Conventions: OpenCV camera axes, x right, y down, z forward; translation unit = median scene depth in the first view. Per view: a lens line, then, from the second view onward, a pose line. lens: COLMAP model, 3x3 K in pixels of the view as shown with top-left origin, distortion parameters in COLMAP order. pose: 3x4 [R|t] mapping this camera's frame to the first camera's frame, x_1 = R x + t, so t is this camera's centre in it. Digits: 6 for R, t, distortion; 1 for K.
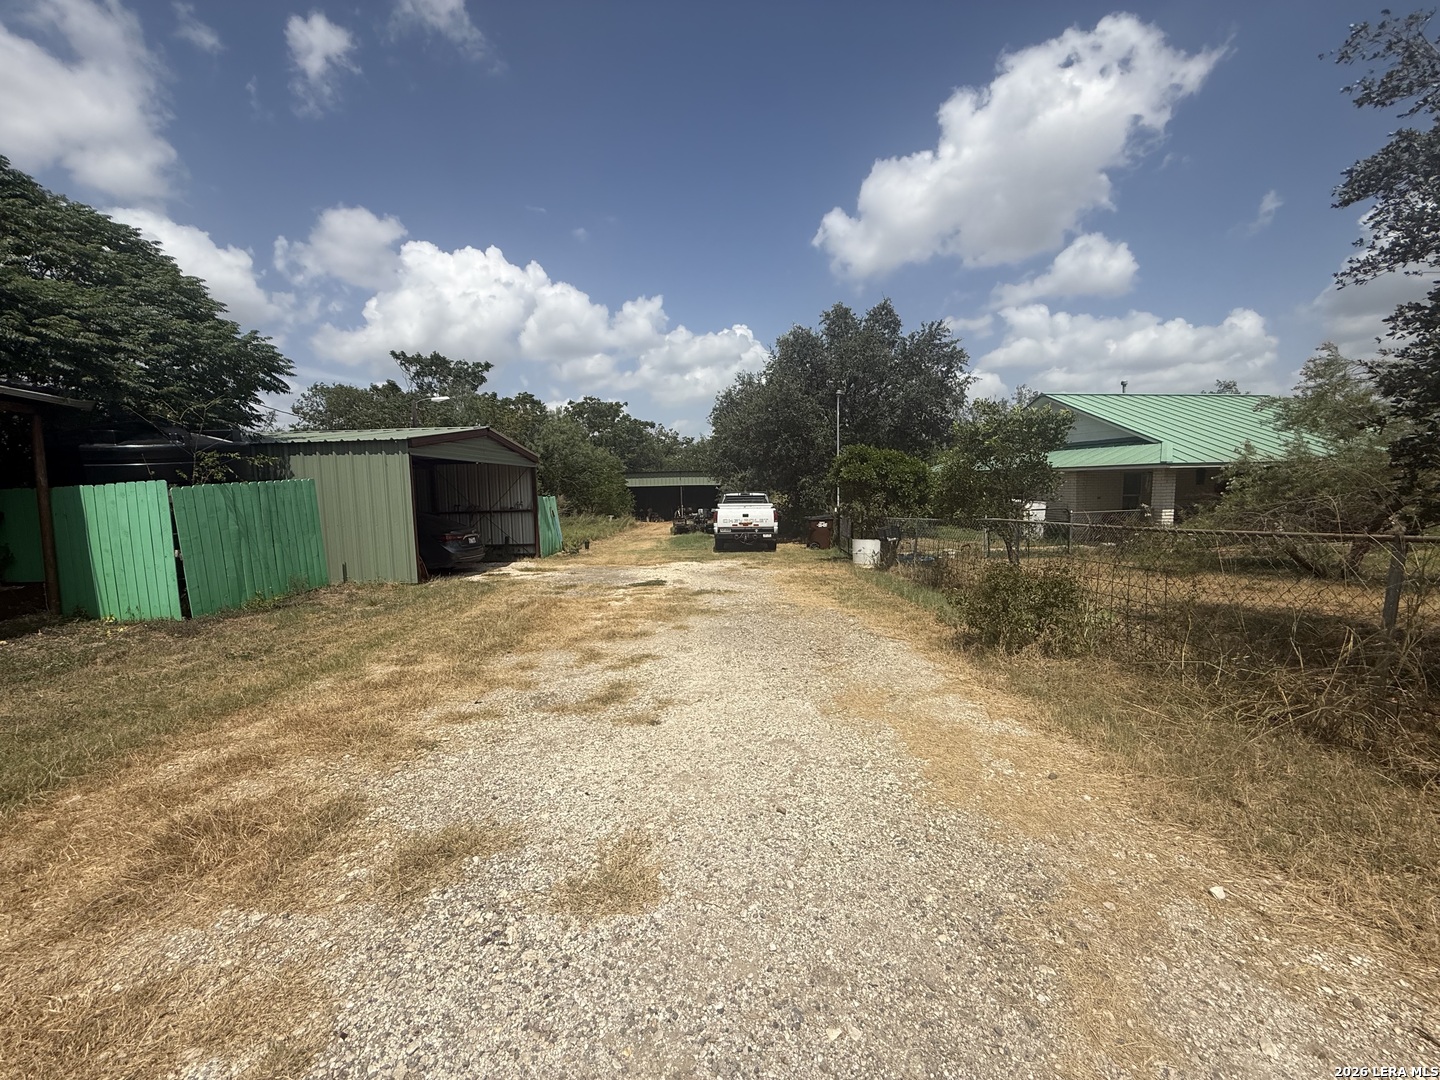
lens RADIAL K [[578.9, 0, 715.6], [0, 578.9, 537.5], [0, 0, 1]] dist [0.004564, -0.000963]
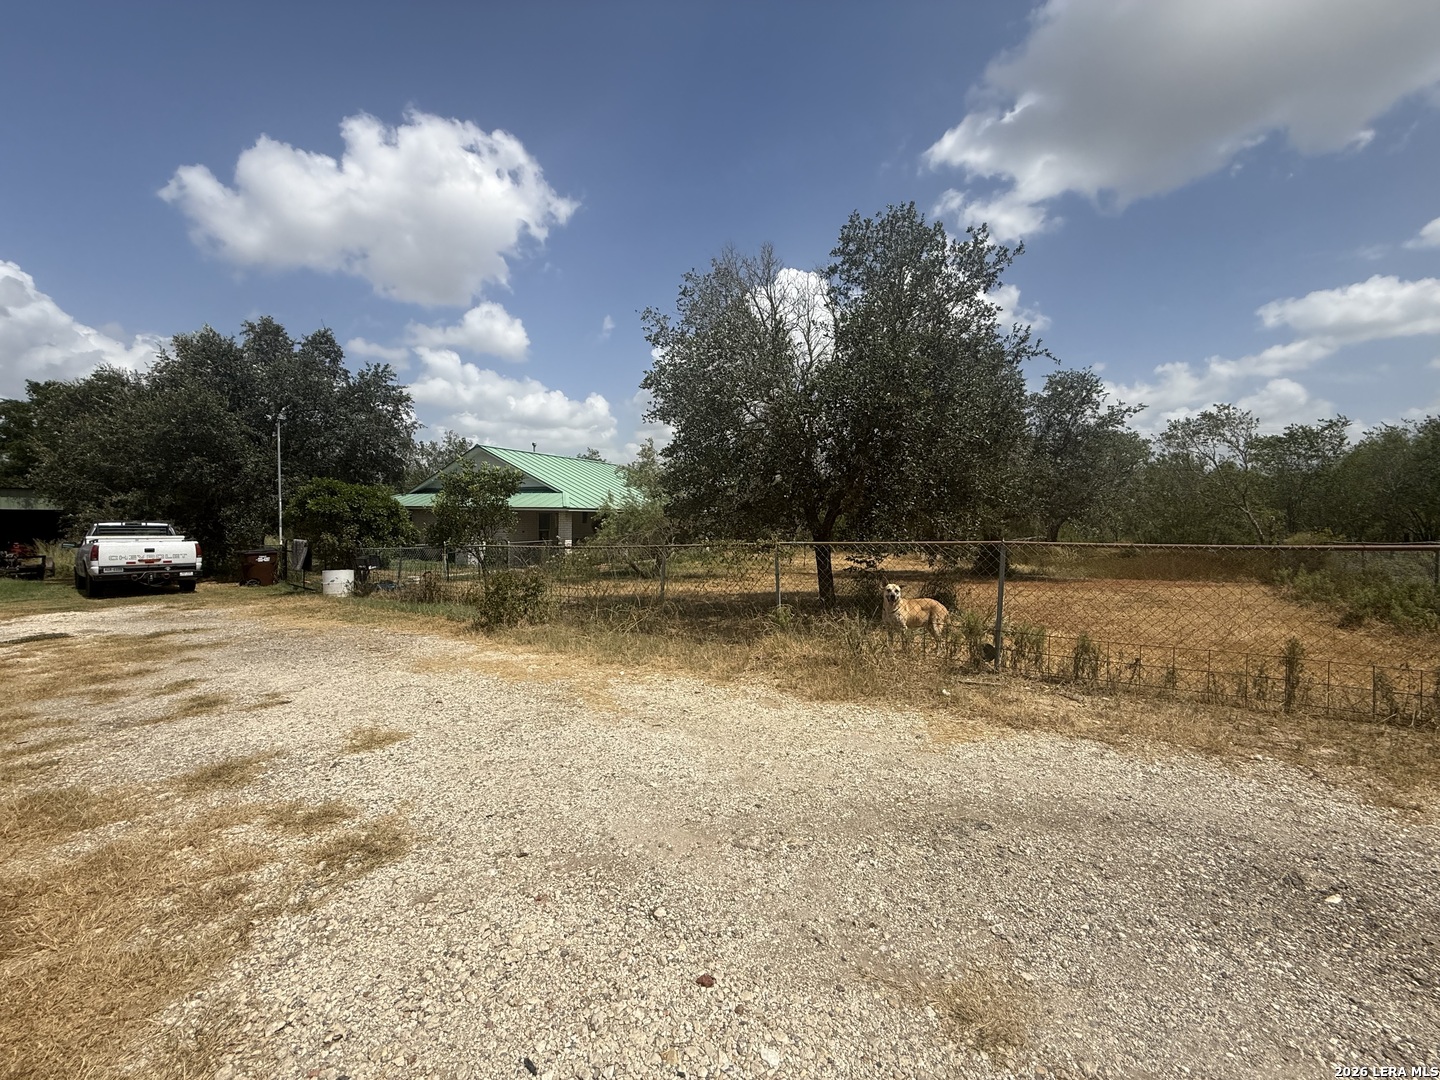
lens RADIAL K [[578.9, 0, 717.7], [0, 578.9, 537.2], [0, 0, 1]] dist [0.004564, -0.000963]
pose [[0.596257, -0.001802, 0.802792, -0.098557], [0.049517, 0.998176, -0.034536, 0.008466], [-0.801265, 0.060344, 0.595258, -0.095271]]
